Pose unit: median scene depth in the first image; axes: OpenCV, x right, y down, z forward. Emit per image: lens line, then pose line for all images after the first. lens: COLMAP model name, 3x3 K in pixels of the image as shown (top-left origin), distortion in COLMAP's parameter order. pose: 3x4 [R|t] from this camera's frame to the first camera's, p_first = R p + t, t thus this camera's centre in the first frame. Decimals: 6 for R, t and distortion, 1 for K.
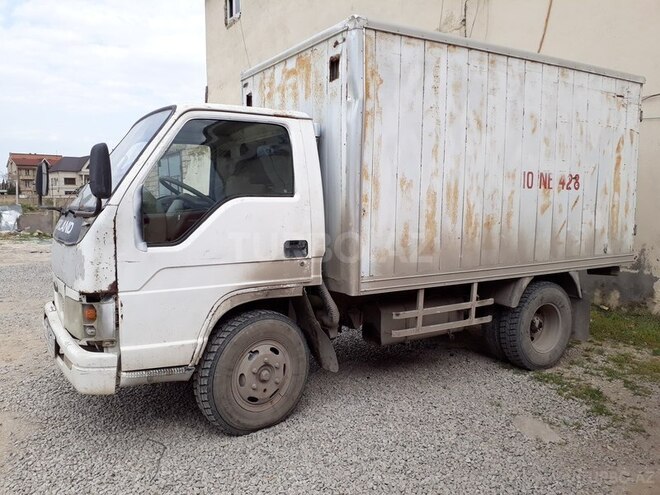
lens RADIAL K [[531.5, 0, 330.0], [0, 531.5, 247.5], [0, 0, 1]] dist [0.040648, -0.050159]
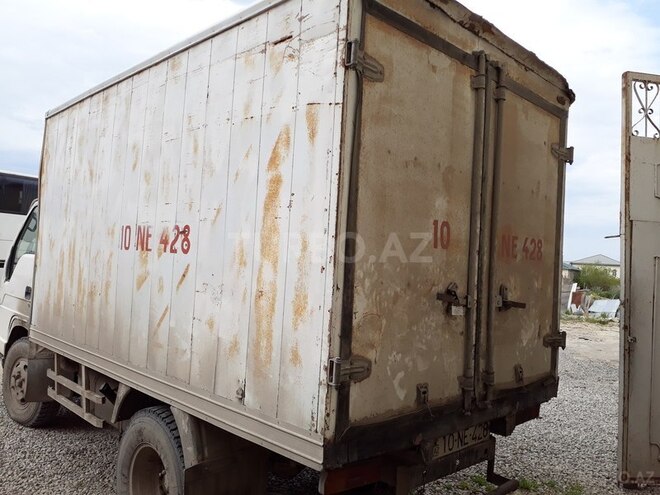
lens RADIAL K [[522.9, 0, 347.4], [0, 522.9, 247.2], [0, 0, 1]] dist [0.074477, -0.165502]
pose [[0.247269, -0.024643, -0.968633, 1.170467], [-0.145266, 0.987435, -0.062204, -0.120865], [0.957996, 0.156091, 0.240582, 1.184894]]
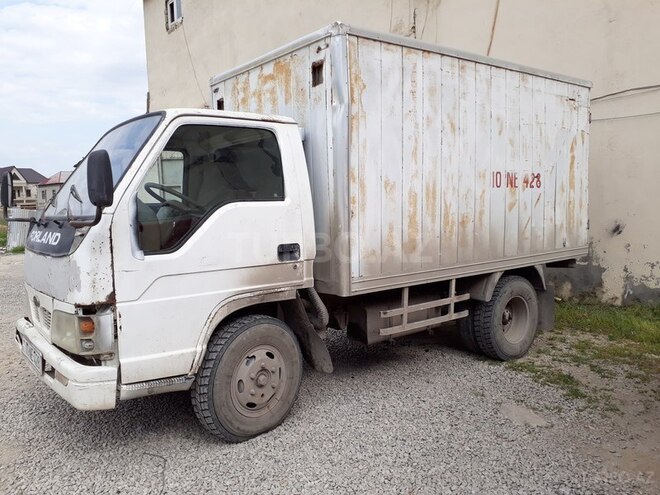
lens RADIAL K [[531.5, 0, 330.0], [0, 531.5, 247.5], [0, 0, 1]] dist [0.040648, -0.050159]
pose [[0.993368, -0.036114, 0.109156, -0.079591], [0.037153, 0.999281, -0.007499, 0.003222], [-0.108807, 0.011505, 0.993996, -0.007087]]
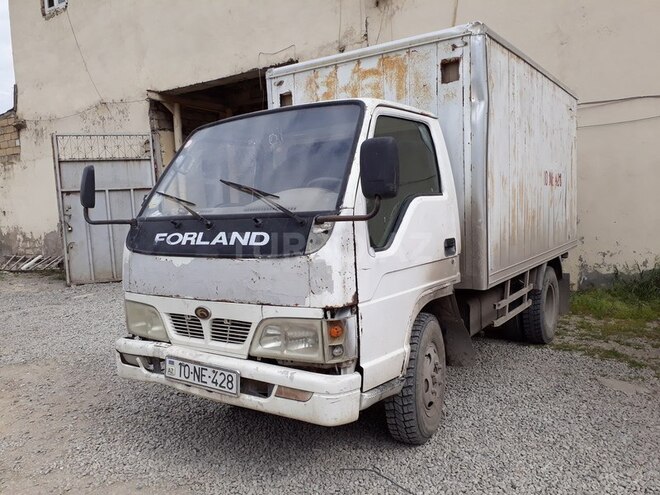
lens RADIAL K [[531.5, 0, 330.0], [0, 531.5, 247.5], [0, 0, 1]] dist [0.040648, -0.050159]
pose [[0.915475, -0.068358, 0.396525, -0.557662], [0.076573, 0.997052, -0.004904, -0.007293], [-0.395021, 0.034853, 0.918011, 0.138563]]
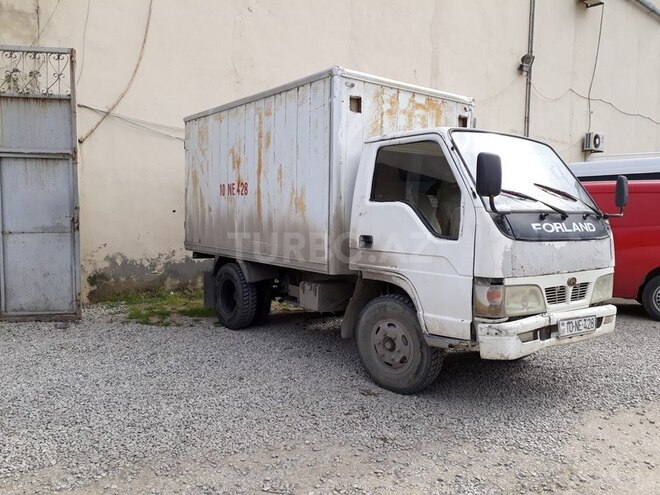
lens RADIAL K [[531.5, 0, 330.0], [0, 531.5, 247.5], [0, 0, 1]] dist [0.040648, -0.050159]
pose [[-0.096347, -0.063823, 0.993299, -1.352041], [0.072813, 0.994816, 0.070983, -0.099097], [-0.992681, 0.079164, -0.091200, 1.370910]]
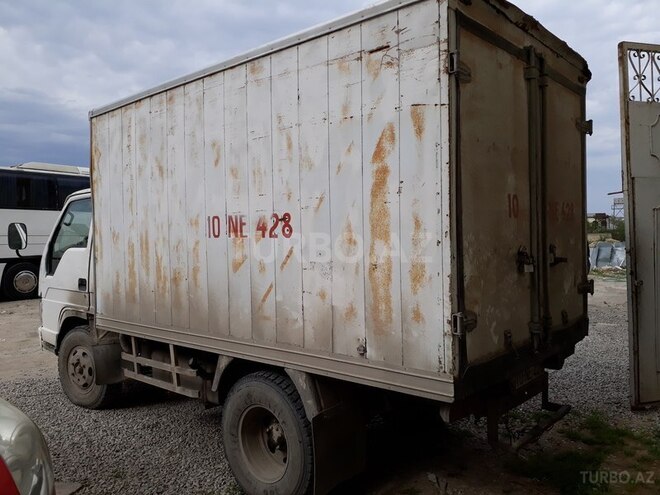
lens RADIAL K [[519.4, 0, 345.5], [0, 519.4, 246.7], [0, 0, 1]] dist [0.135314, -0.336846]
pose [[0.311214, 0.011752, -0.950267, 1.221687], [-0.071077, 0.997411, -0.010943, -0.109645], [0.947678, 0.070948, 0.311244, 1.009461]]
